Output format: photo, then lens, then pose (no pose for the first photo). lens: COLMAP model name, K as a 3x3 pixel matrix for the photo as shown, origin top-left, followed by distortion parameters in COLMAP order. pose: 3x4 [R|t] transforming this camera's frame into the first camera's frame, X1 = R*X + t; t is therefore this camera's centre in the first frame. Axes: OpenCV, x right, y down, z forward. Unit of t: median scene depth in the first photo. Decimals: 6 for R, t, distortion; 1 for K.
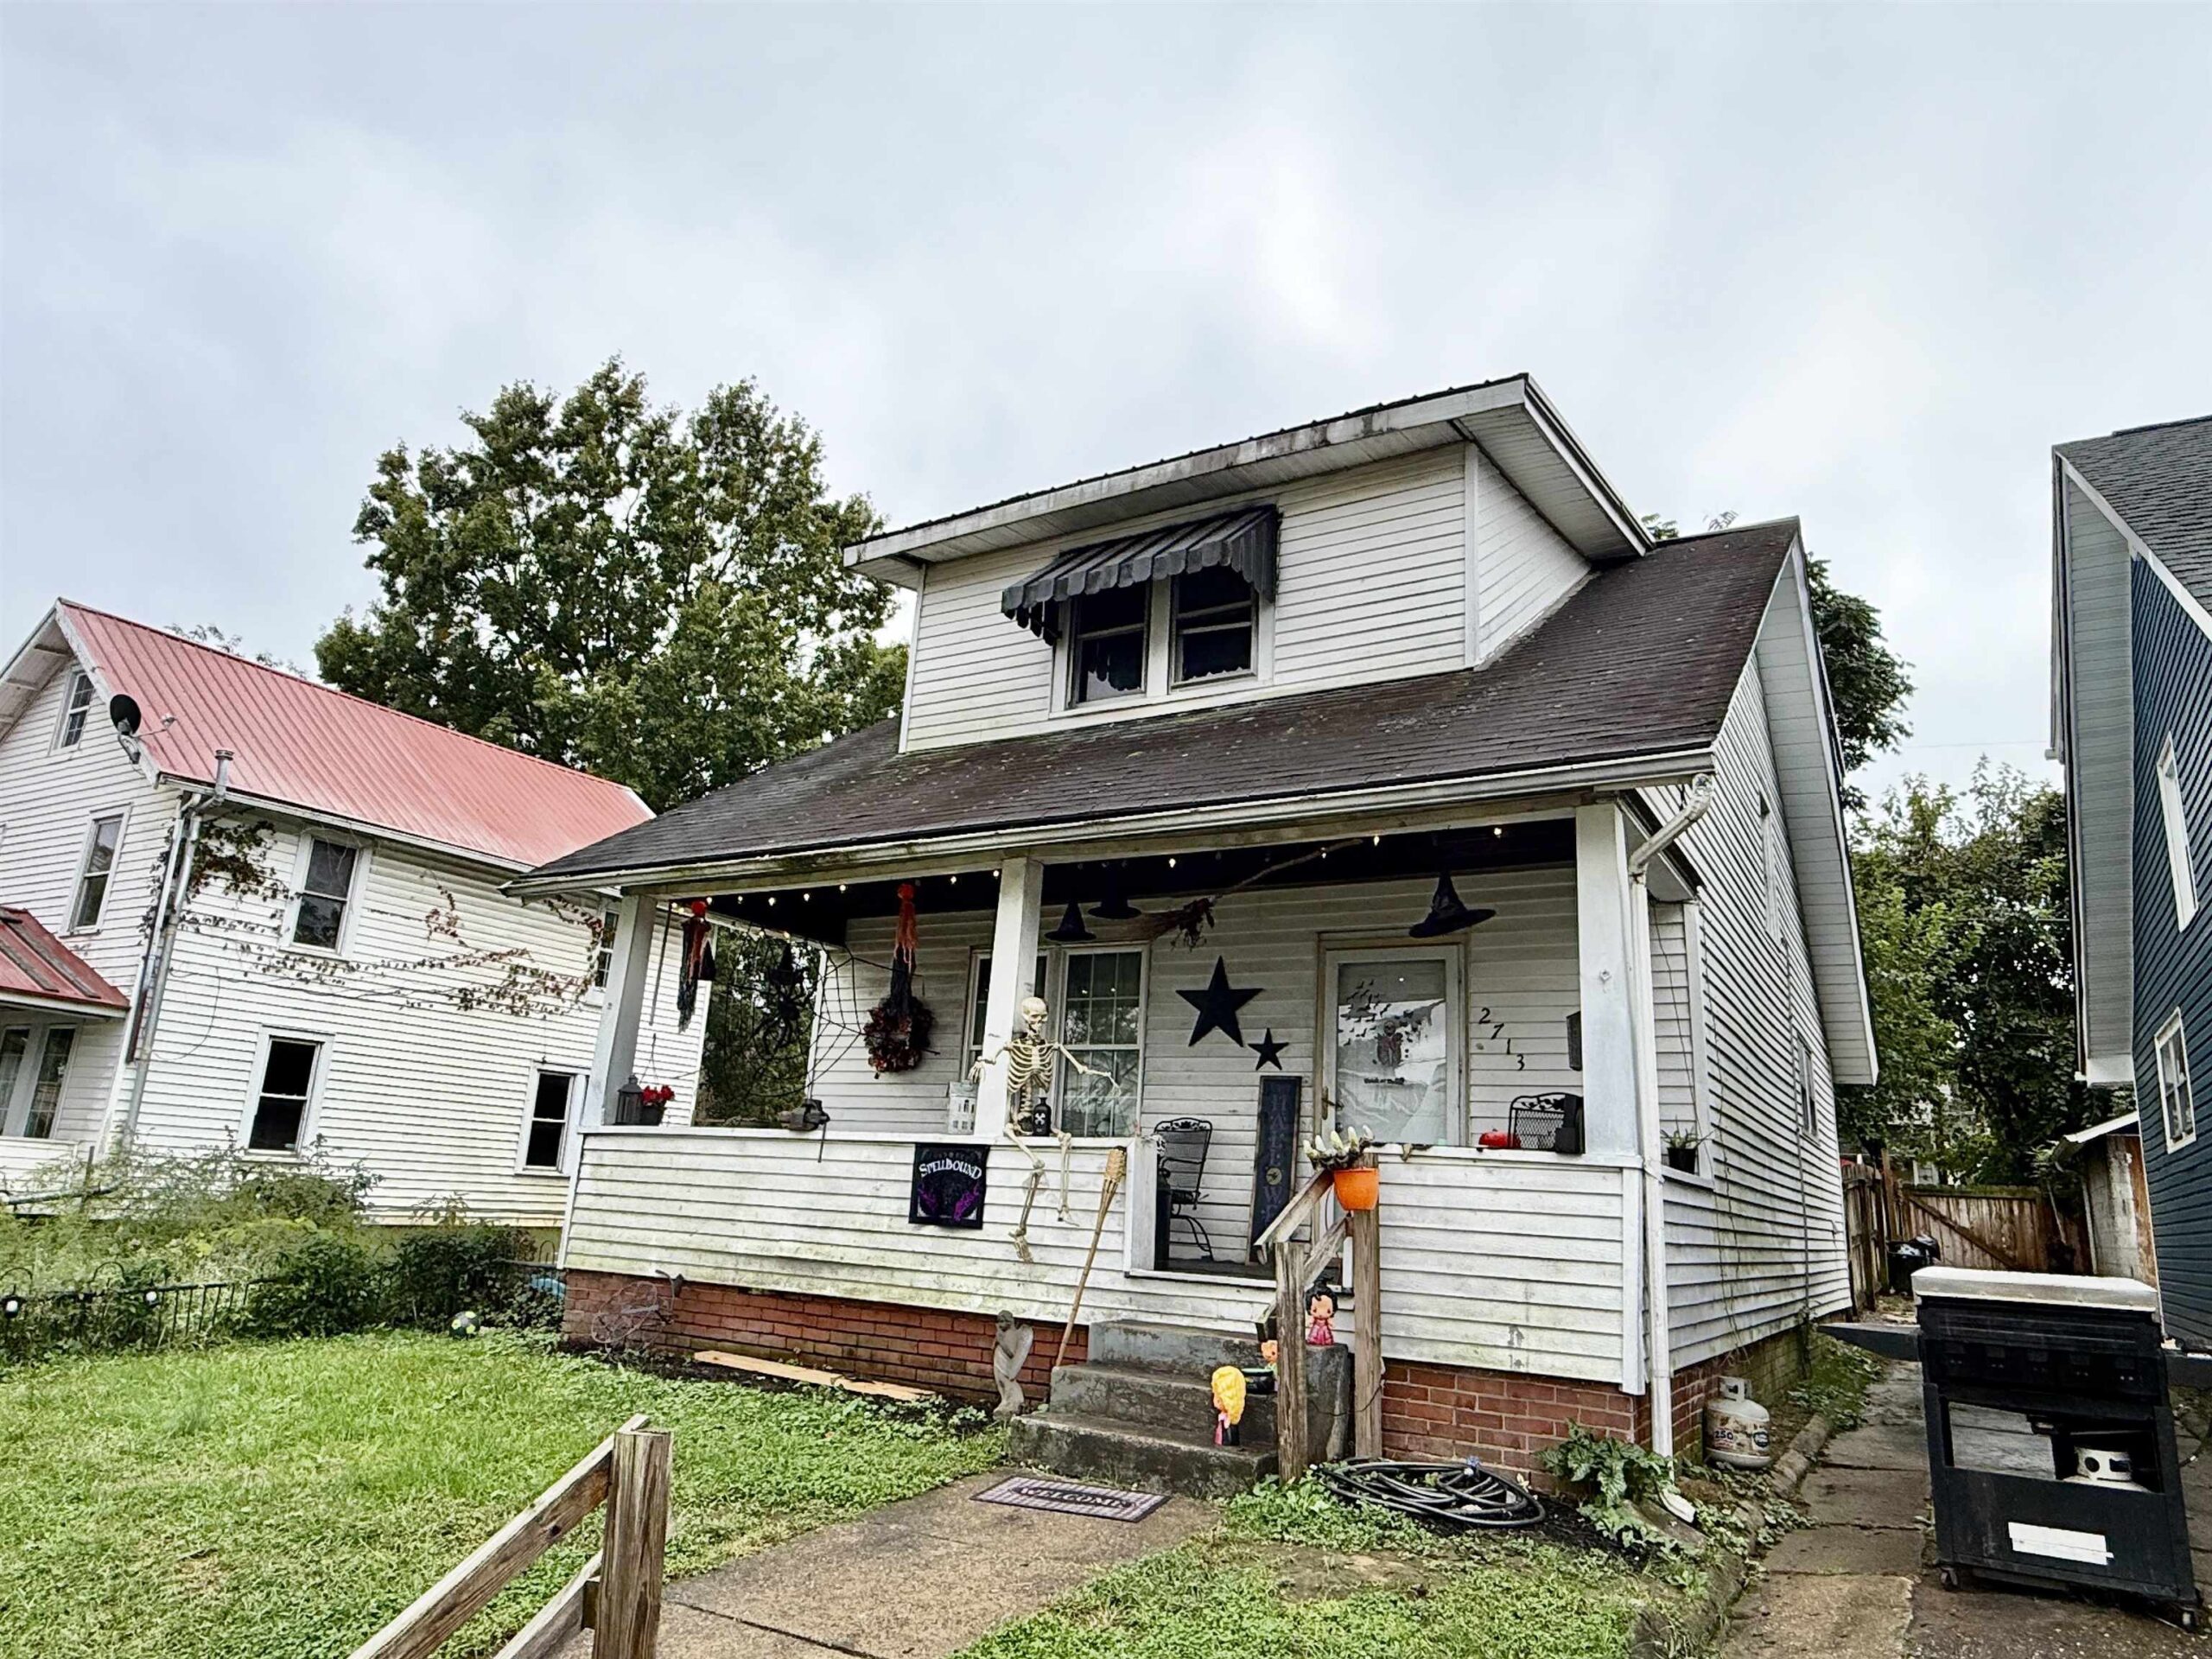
lens RADIAL K [[1405.5, 0, 1110.8], [0, 1405.5, 831.8], [0, 0, 1]] dist [-0.001880, 0.005176]
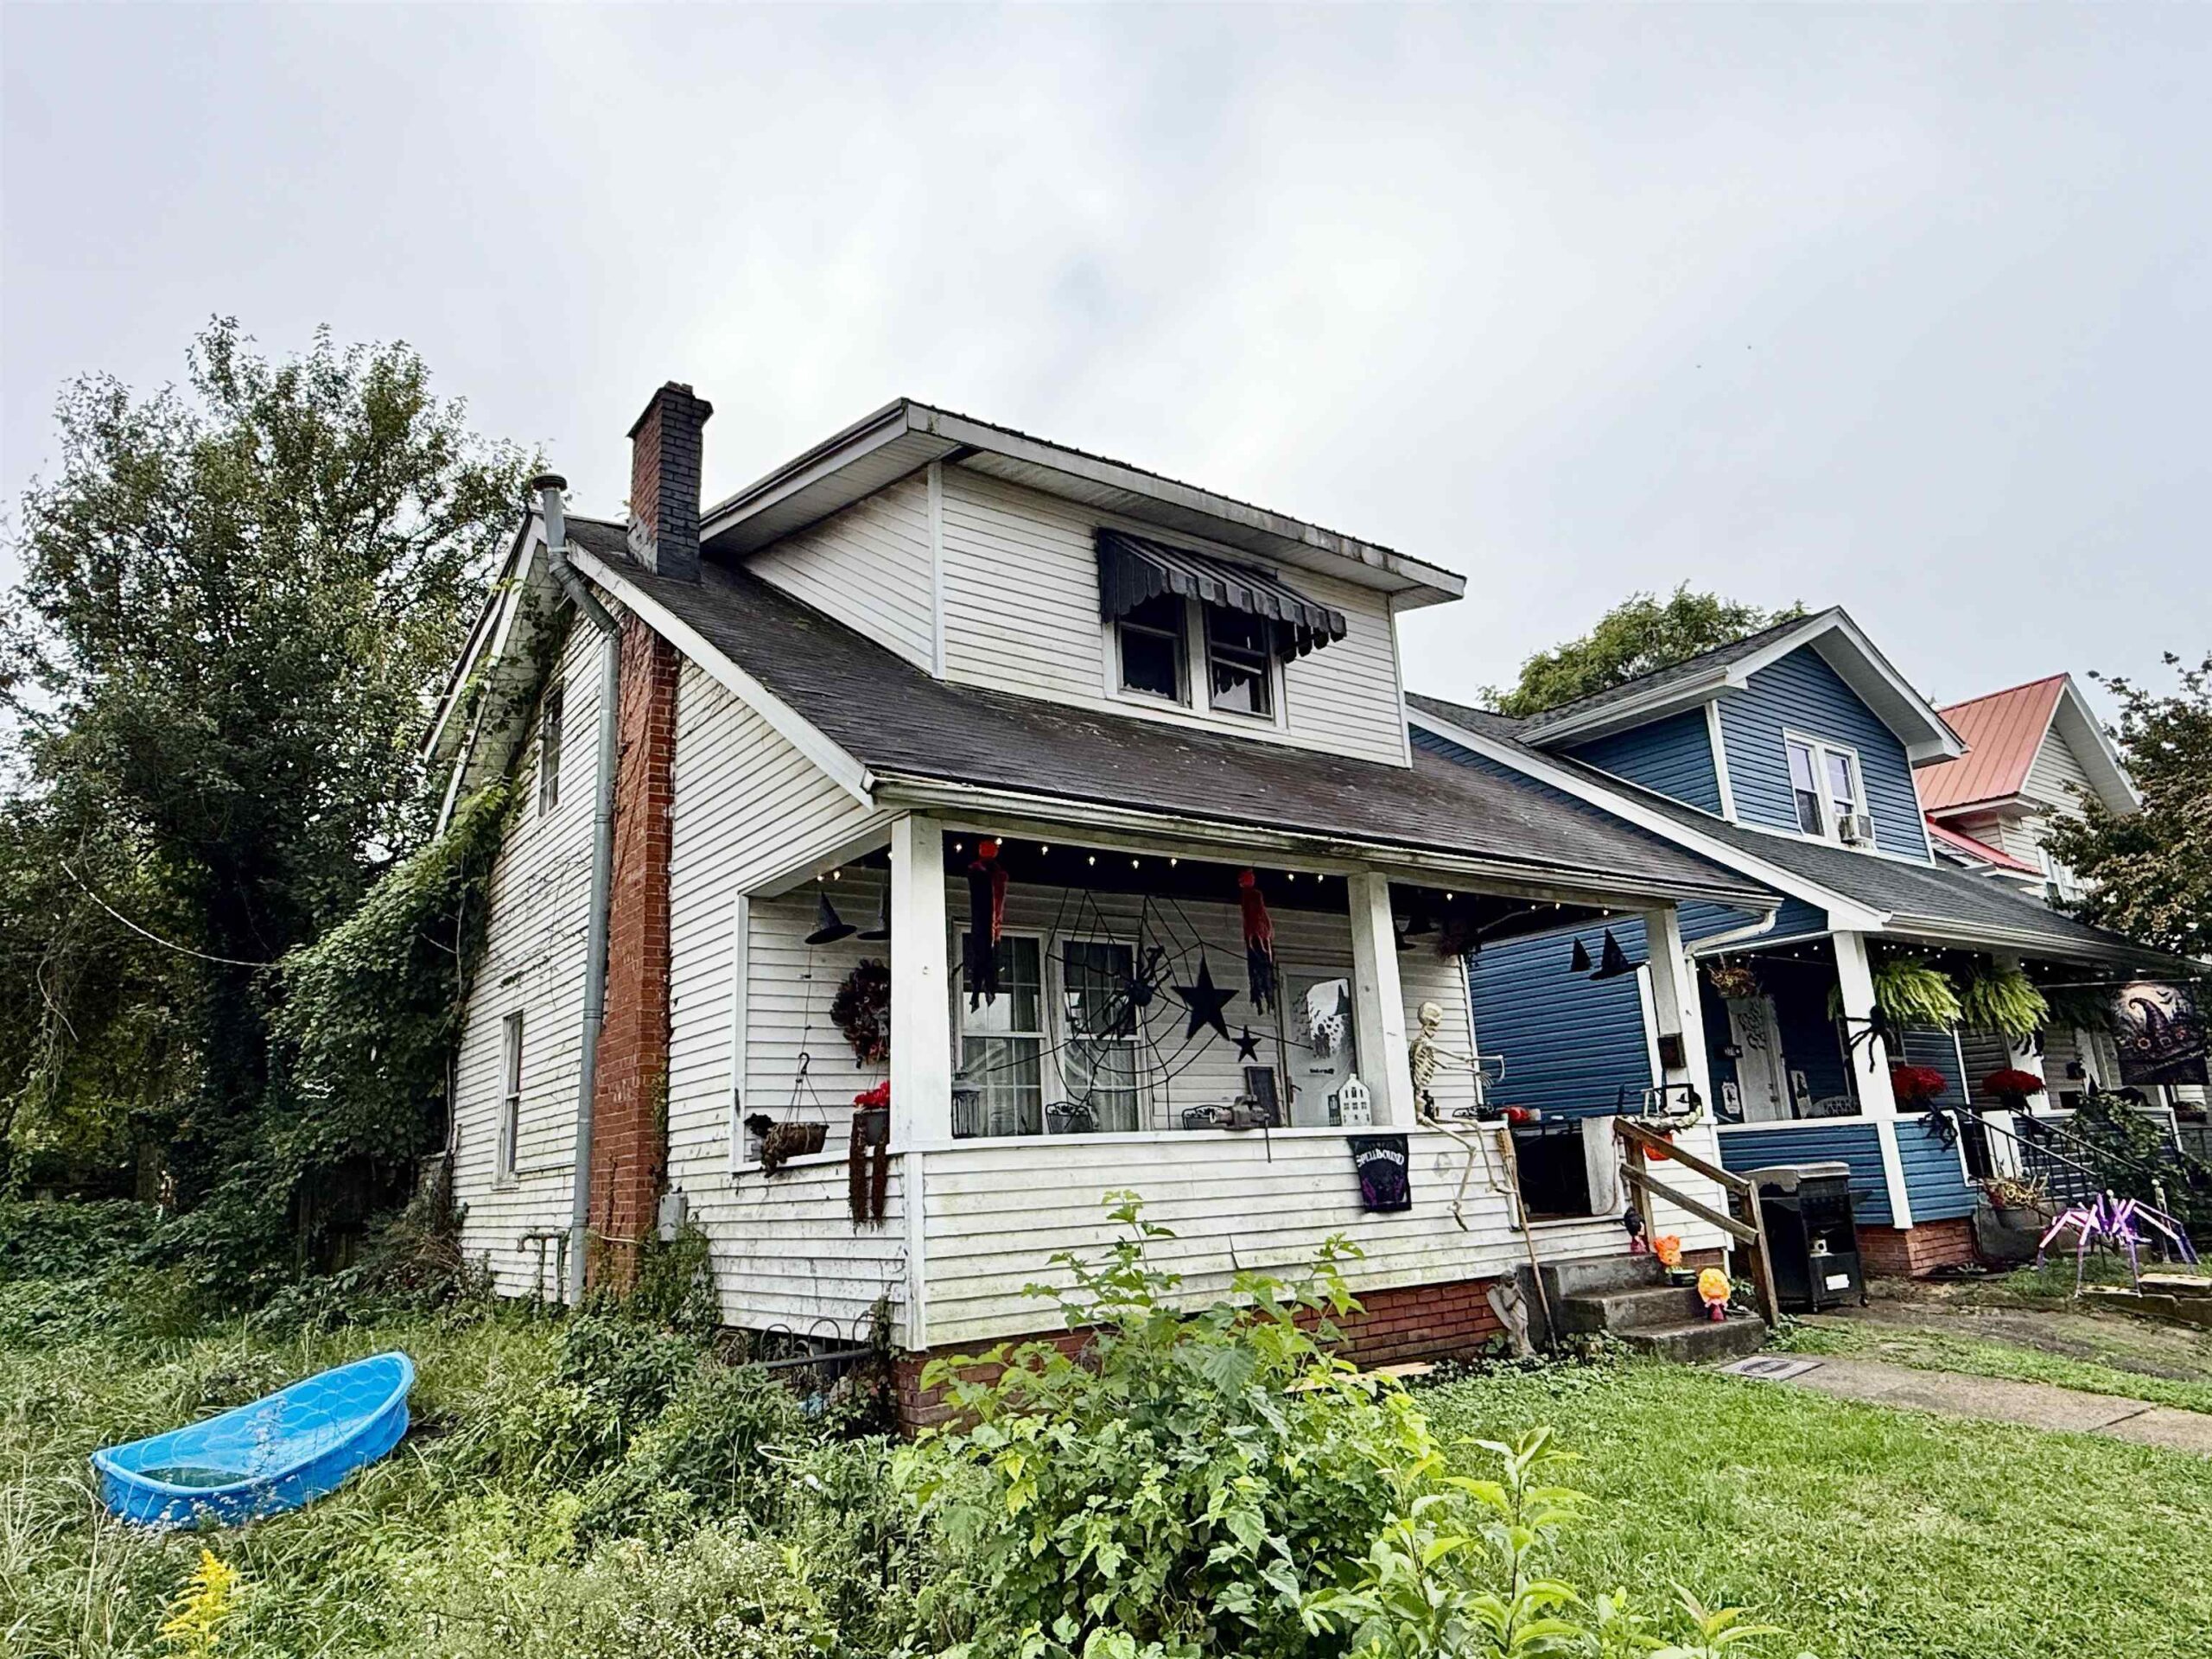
lens RADIAL K [[1405.5, 0, 1119.3], [0, 1405.5, 832.2], [0, 0, 1]] dist [-0.001880, 0.005176]
pose [[0.377782, 0.149353, 0.913770, -1.115655], [-0.168136, 0.981562, -0.090921, 0.118424], [-0.910501, -0.119290, 0.395928, 0.731308]]
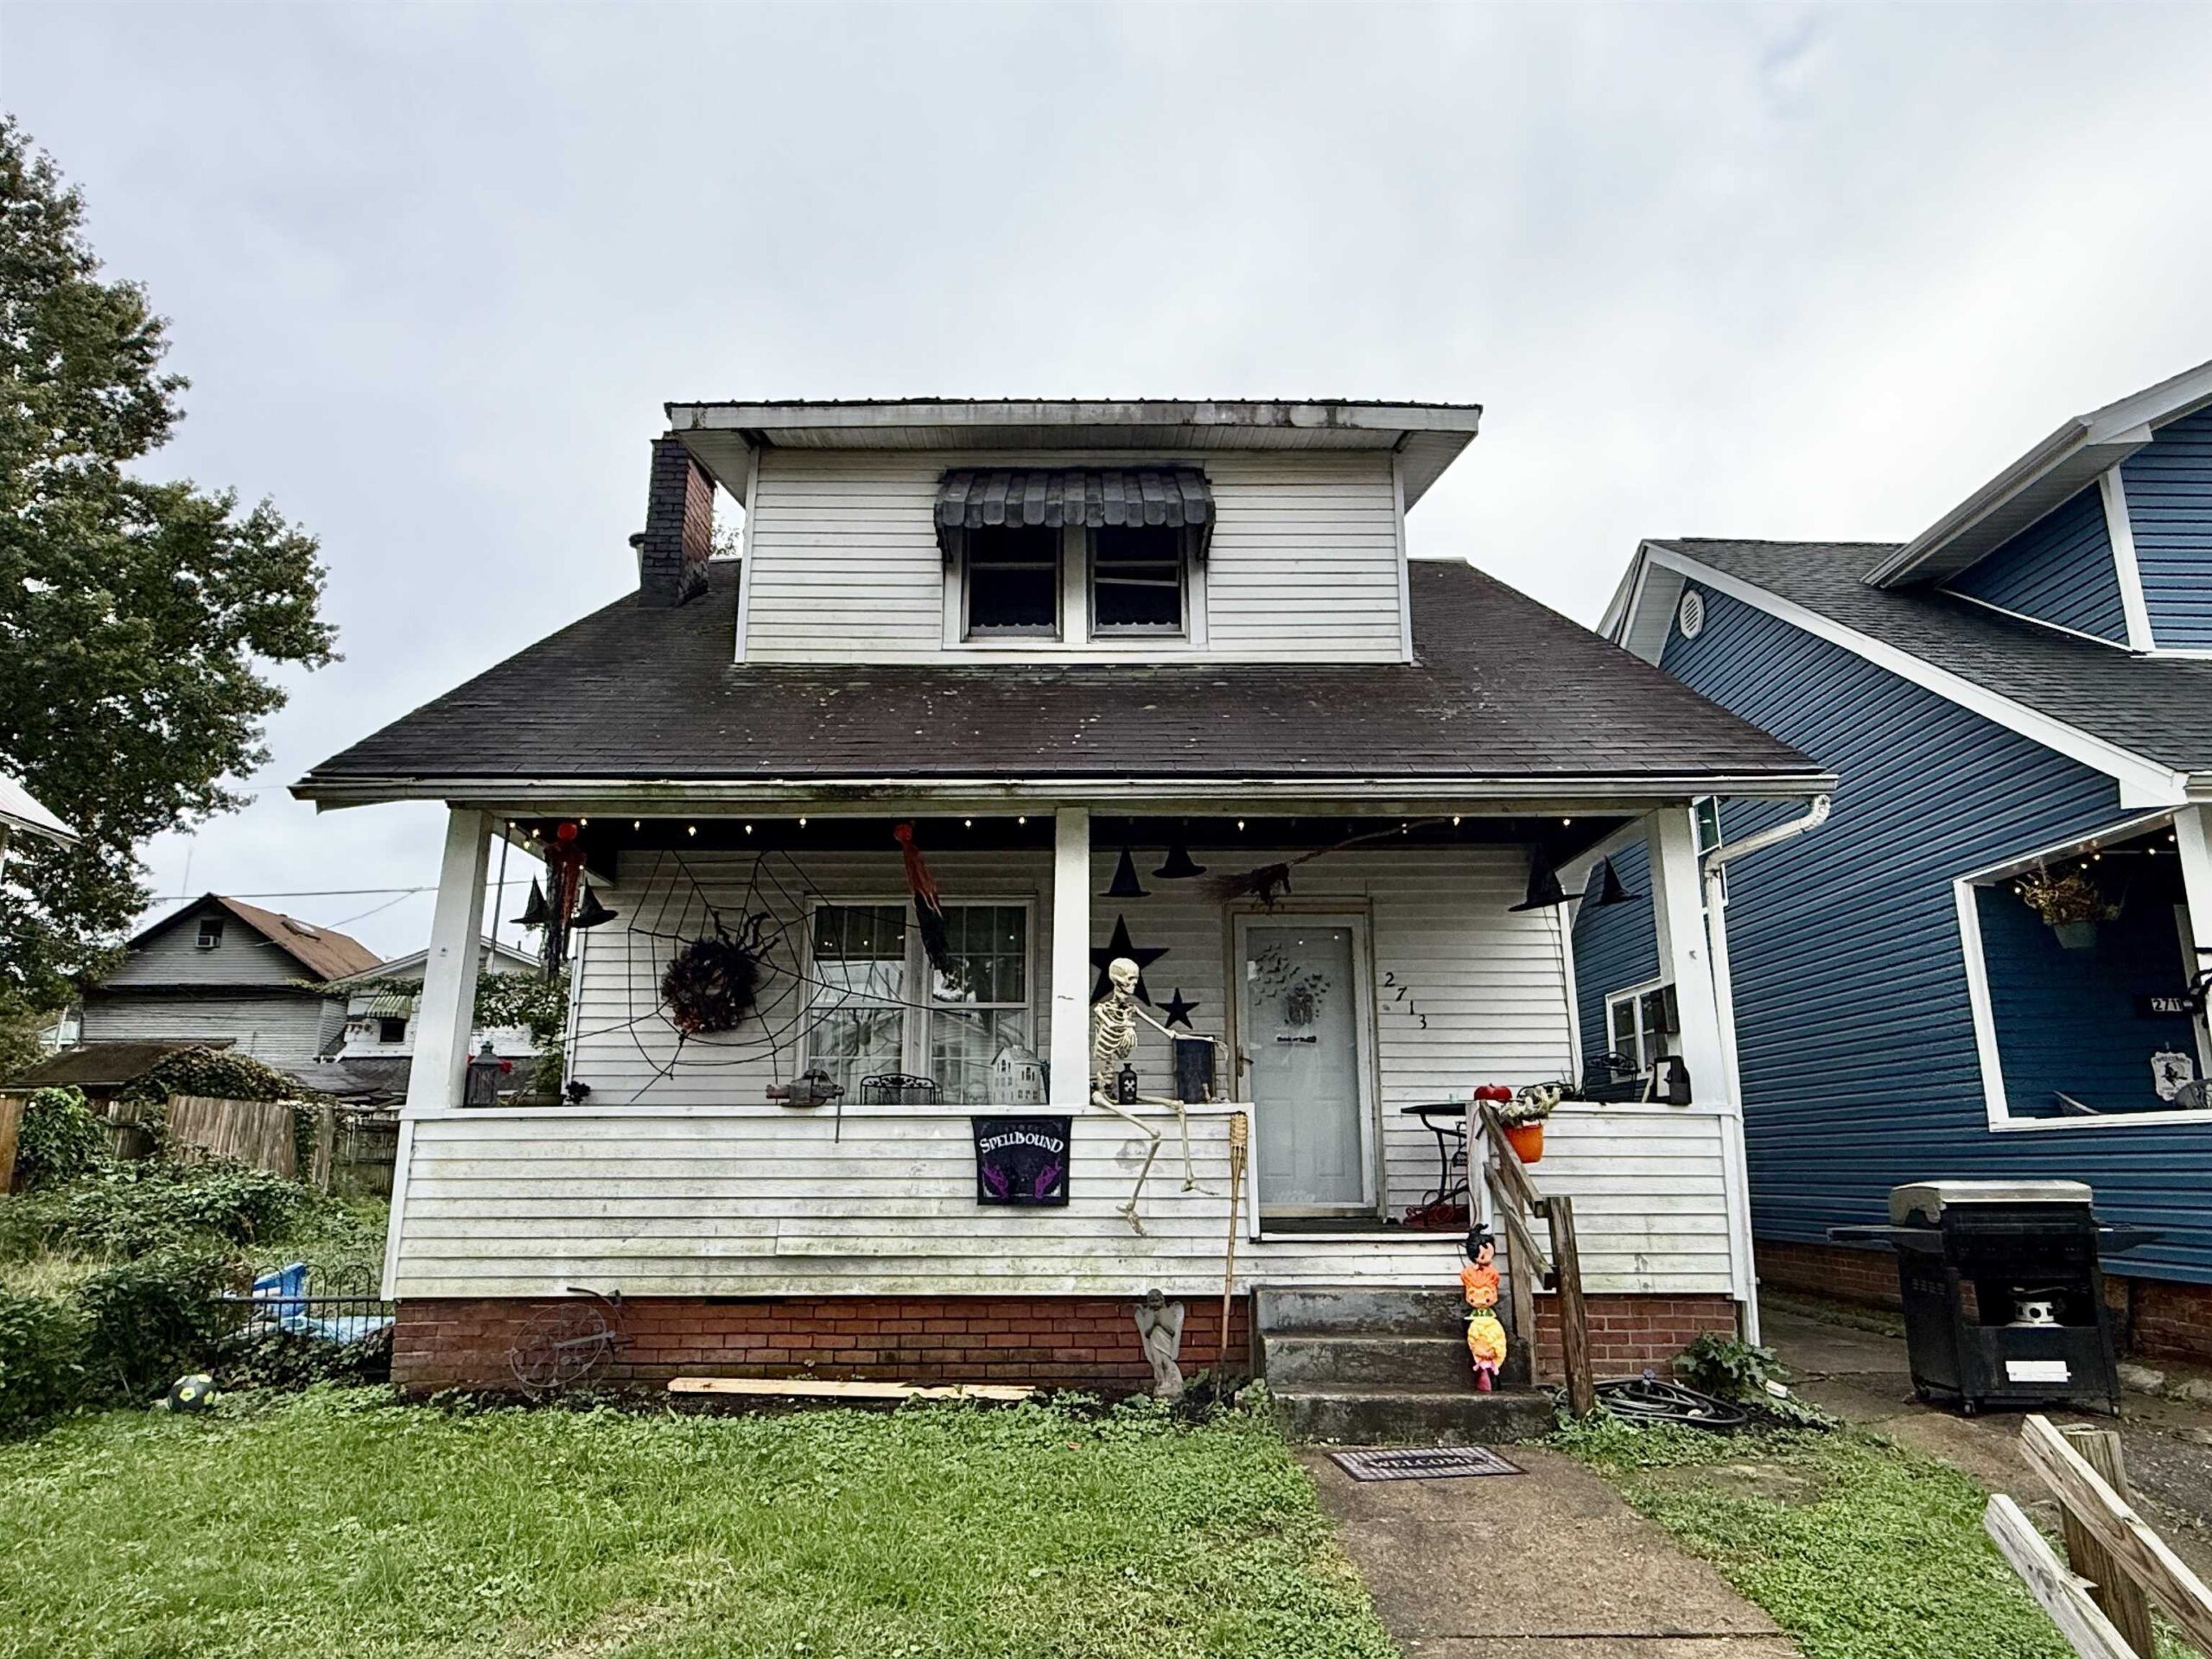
lens RADIAL K [[1405.5, 0, 1113.4], [0, 1405.5, 825.9], [0, 0, 1]] dist [-0.001880, 0.005176]
pose [[0.849566, 0.067650, 0.523126, -0.515874], [-0.086546, 0.996179, 0.011728, 0.017334], [-0.520334, -0.055238, 0.852174, 0.187551]]
